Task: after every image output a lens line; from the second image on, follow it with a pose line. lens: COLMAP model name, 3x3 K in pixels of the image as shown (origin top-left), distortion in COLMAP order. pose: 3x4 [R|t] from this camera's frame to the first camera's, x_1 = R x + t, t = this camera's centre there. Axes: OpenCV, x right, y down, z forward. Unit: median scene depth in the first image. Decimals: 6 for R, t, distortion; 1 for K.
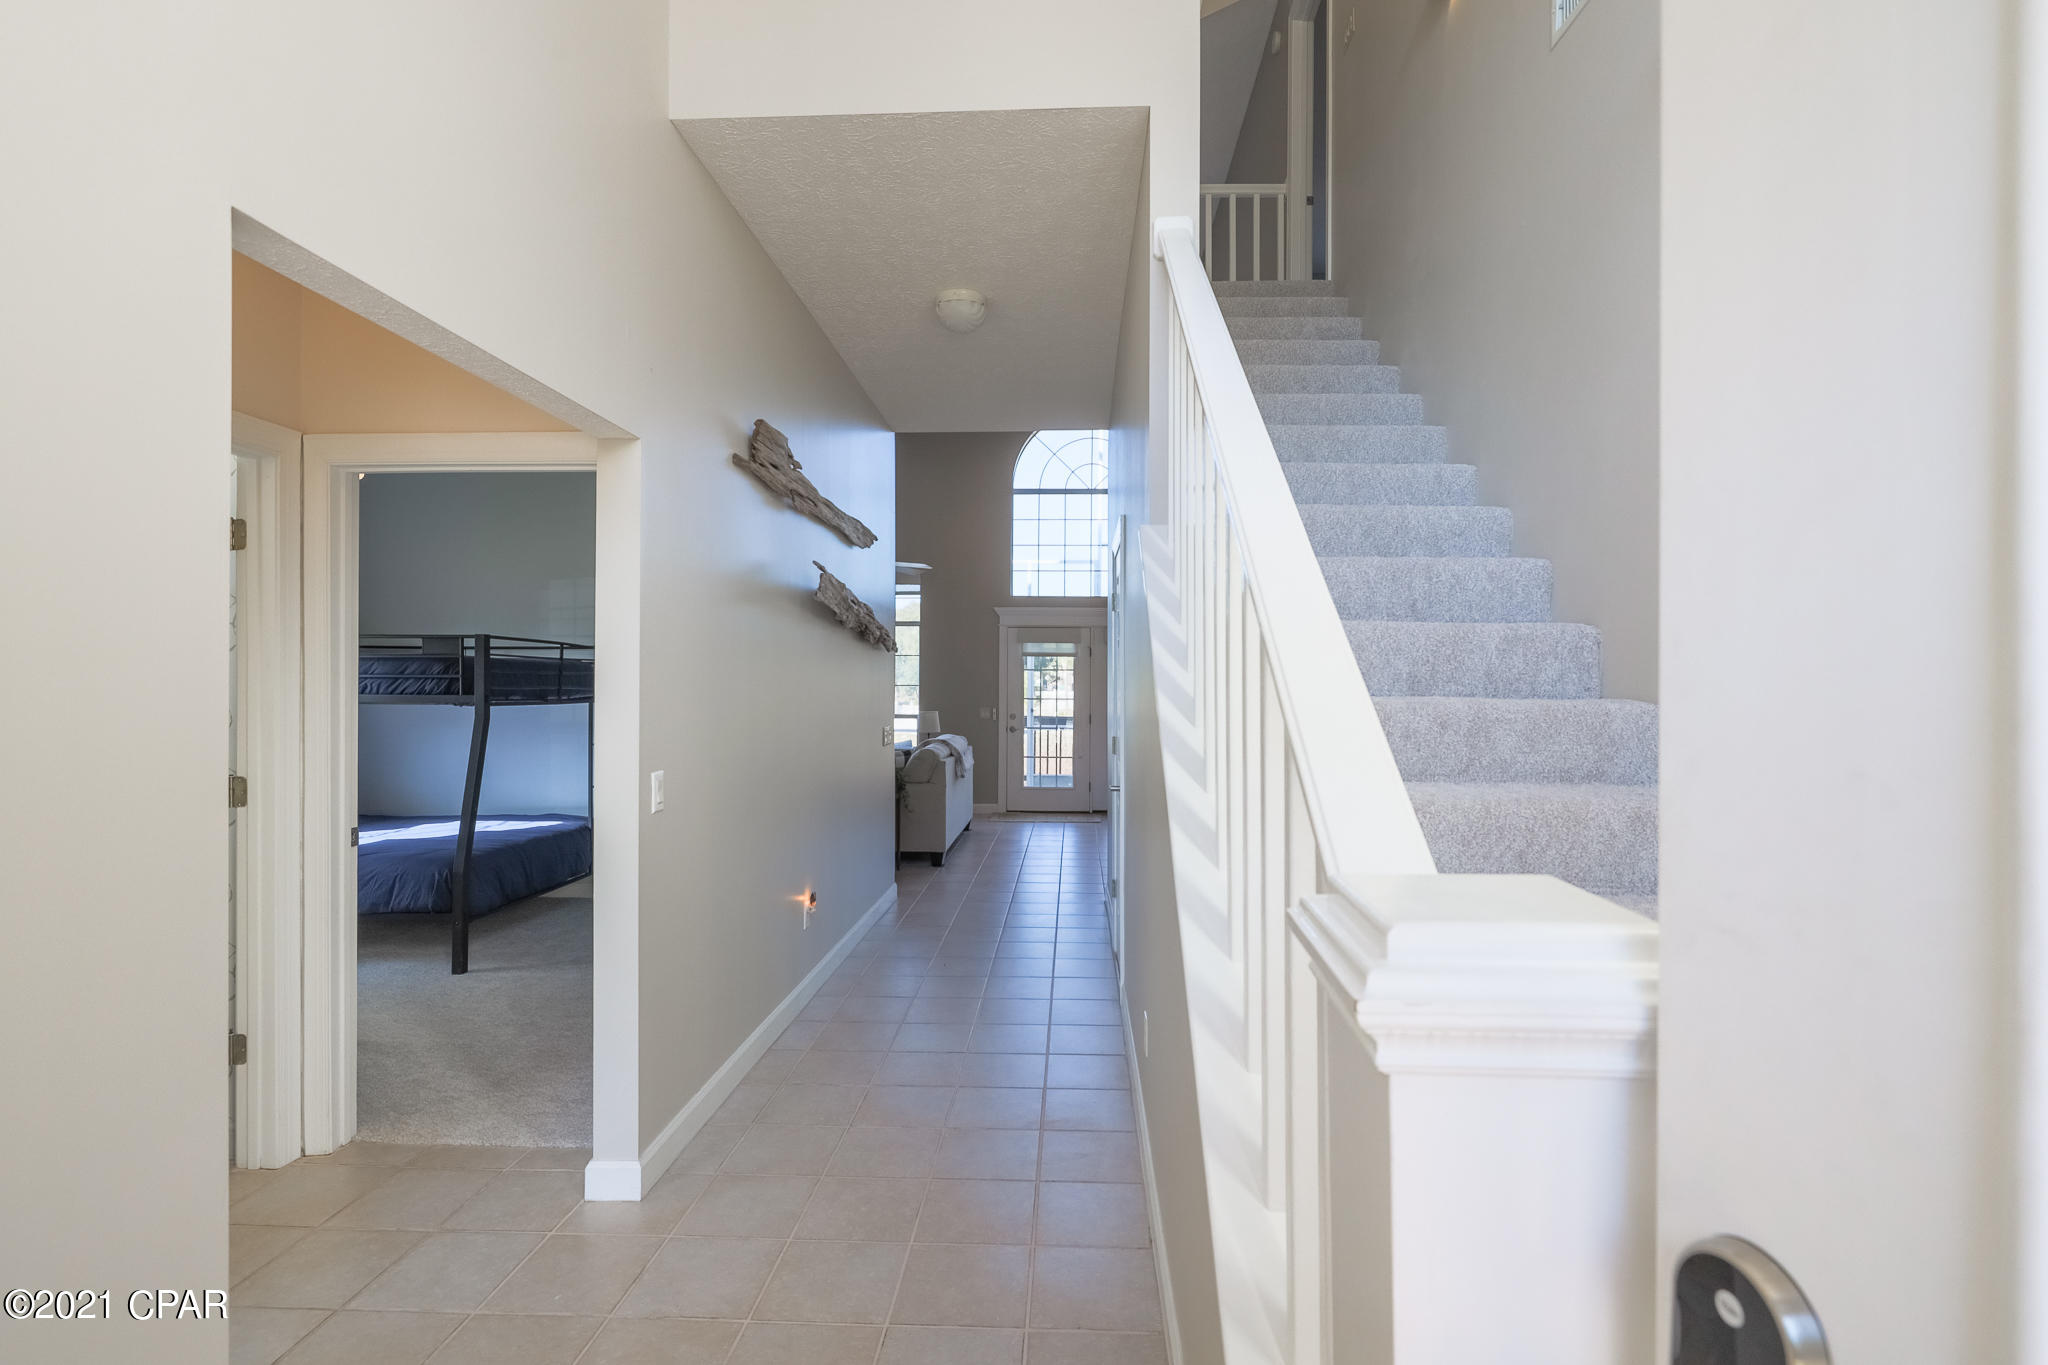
lens RADIAL K [[929.3, 0, 1036.4], [0, 929.3, 683.6], [0, 0, 1]] dist [0.000841, -0.000447]
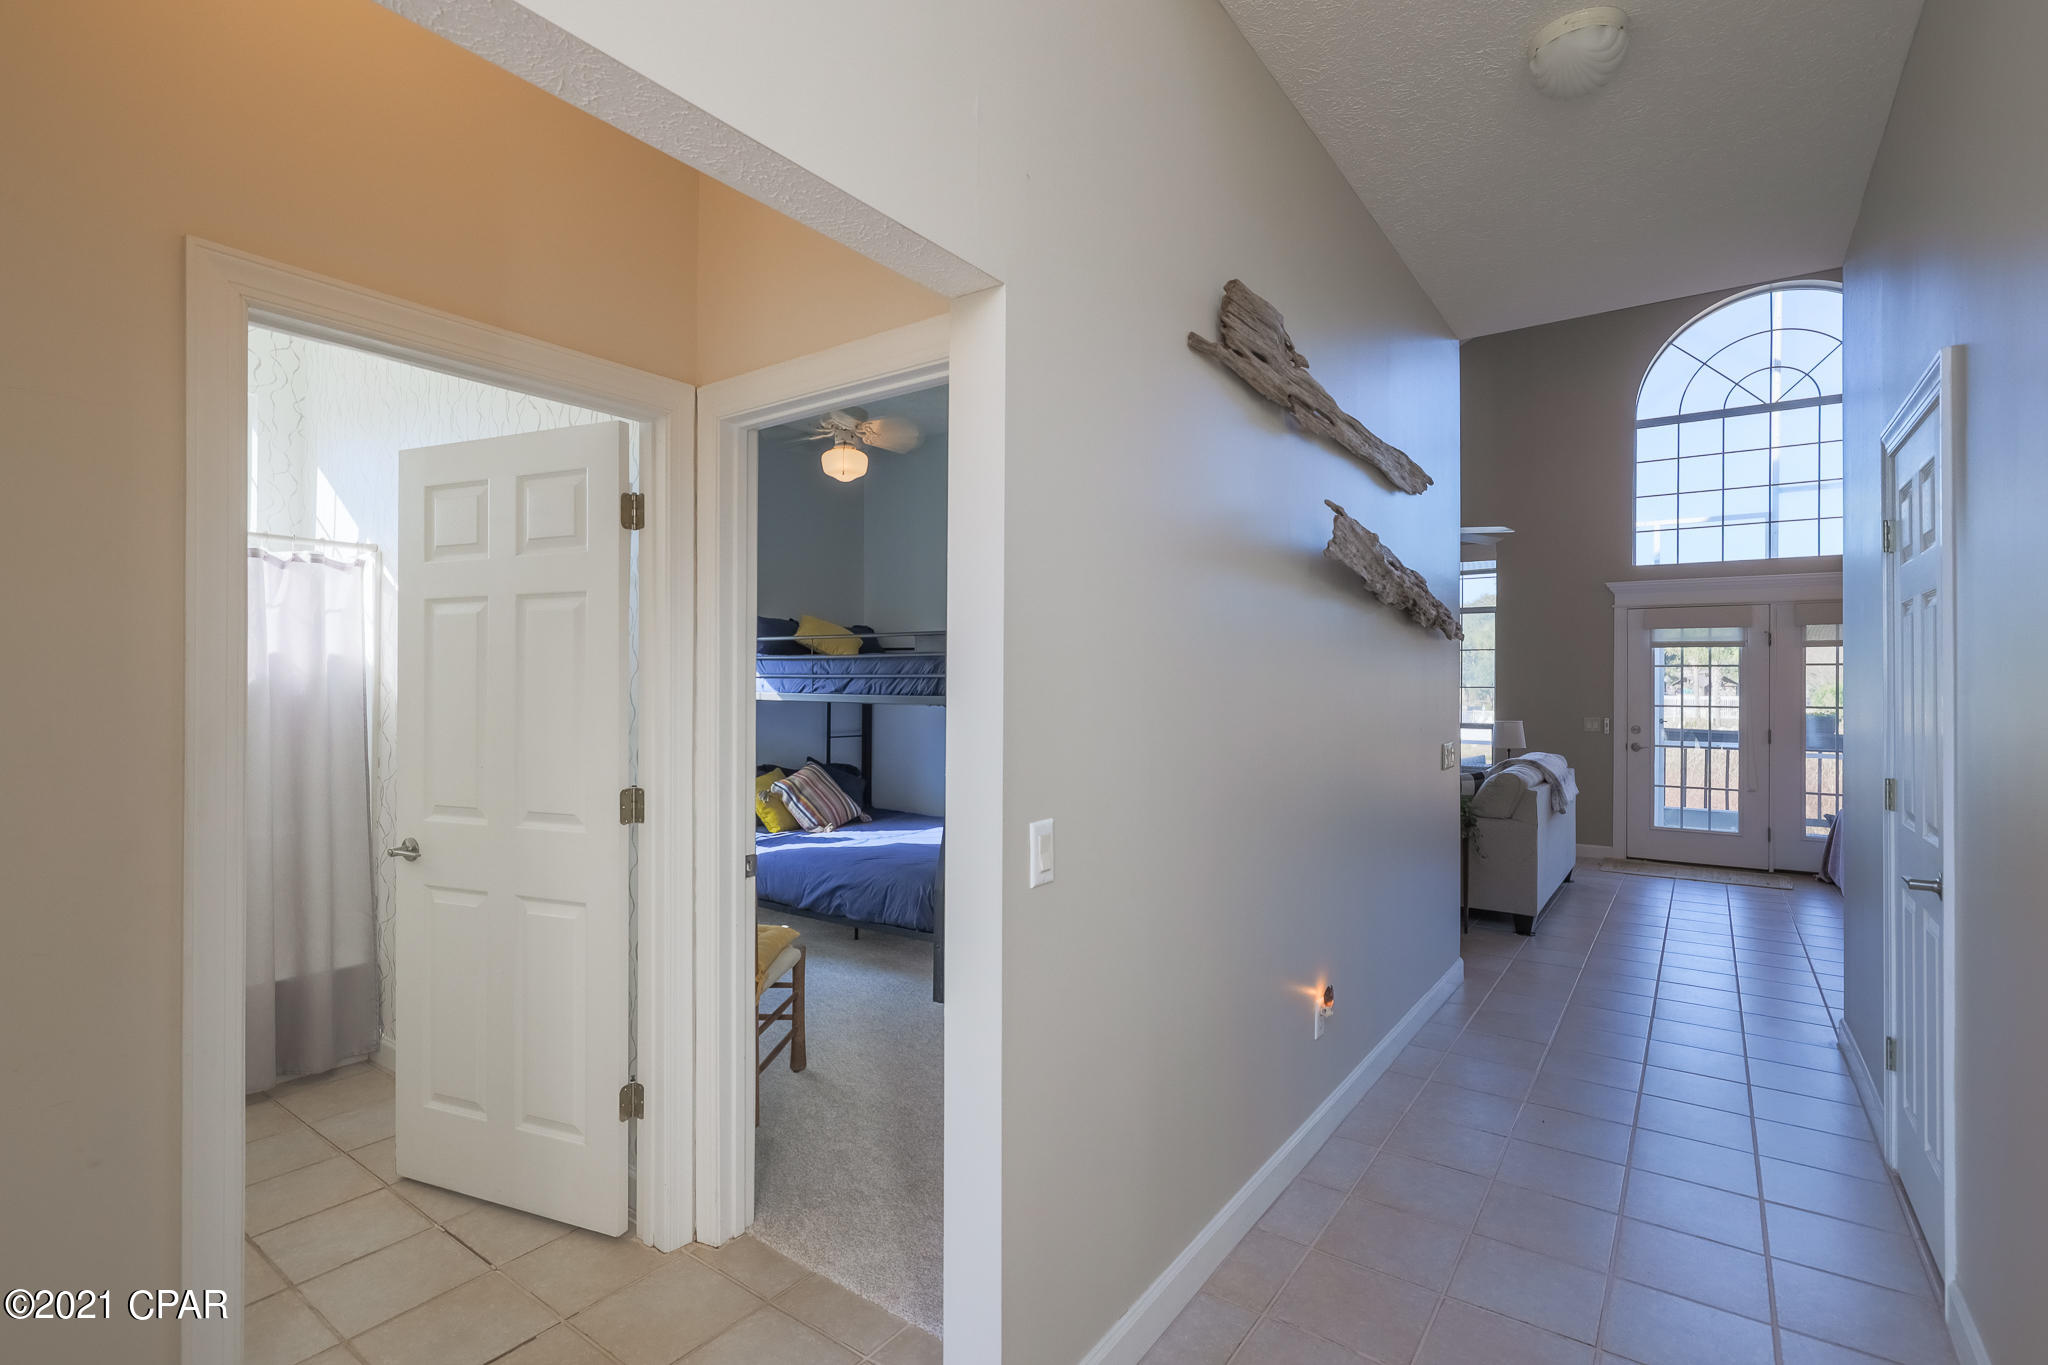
lens RADIAL K [[929.3, 0, 1036.4], [0, 929.3, 683.6], [0, 0, 1]] dist [0.000841, -0.000447]
pose [[0.835349, -0.001099, -0.549719, -0.037398], [-0.000382, 0.999997, -0.002580, 0.002195], [0.549720, 0.002365, 0.835346, 0.268235]]
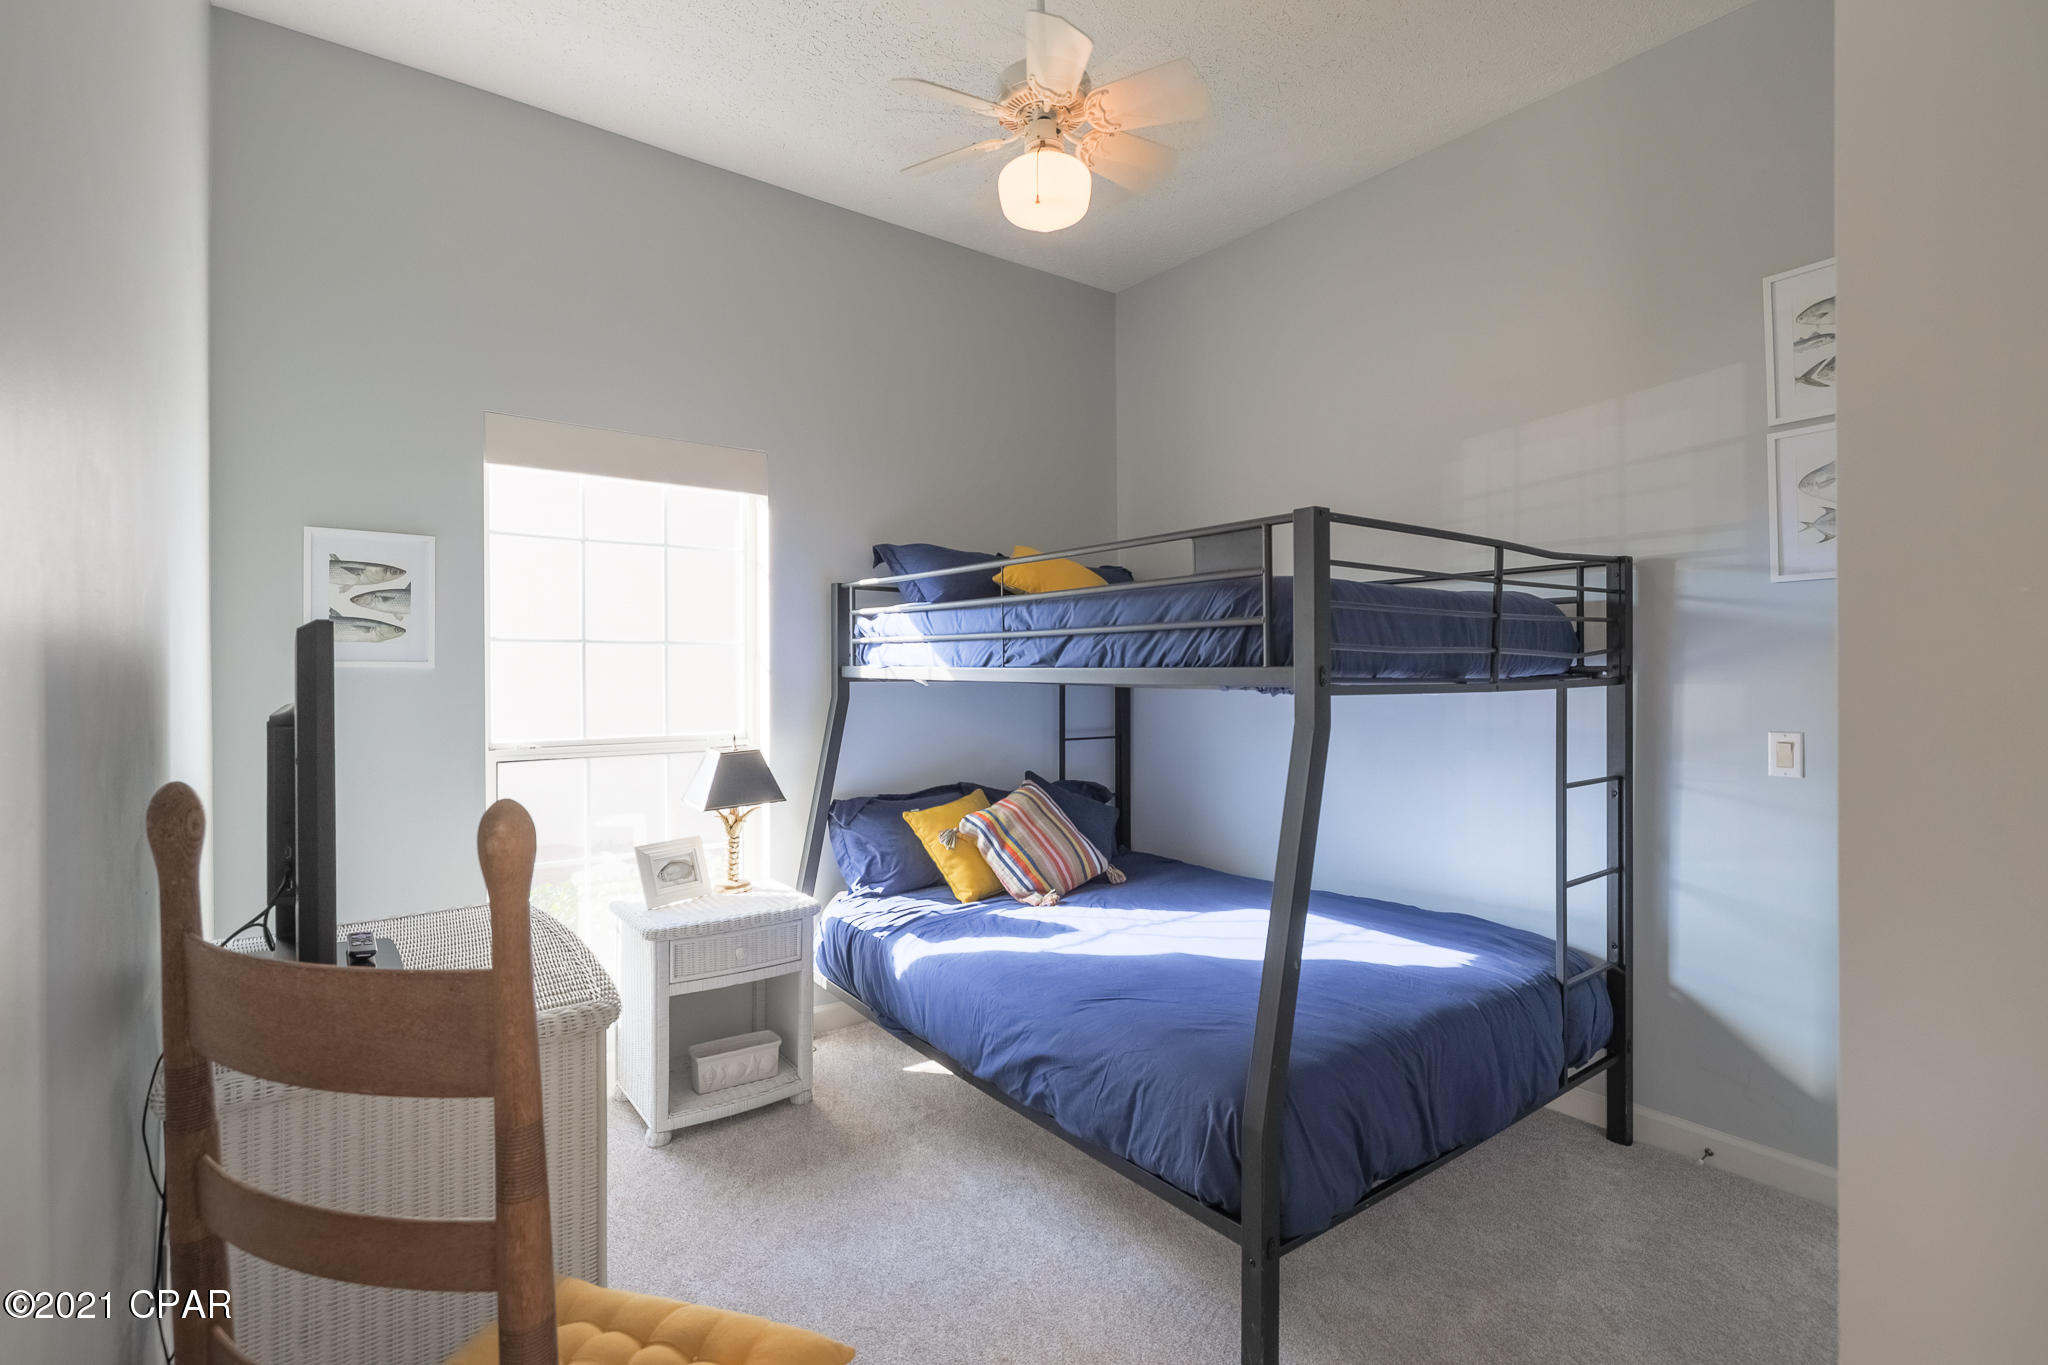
lens RADIAL K [[954.6, 0, 1029.5], [0, 954.6, 676.7], [0, 0, 1]] dist [-0.000423, -0.000046]
pose [[0.630885, -0.001435, -0.775875, -0.345507], [0.007921, 0.999958, 0.004592, 0.013225], [0.775836, -0.009043, 0.630869, 0.629119]]
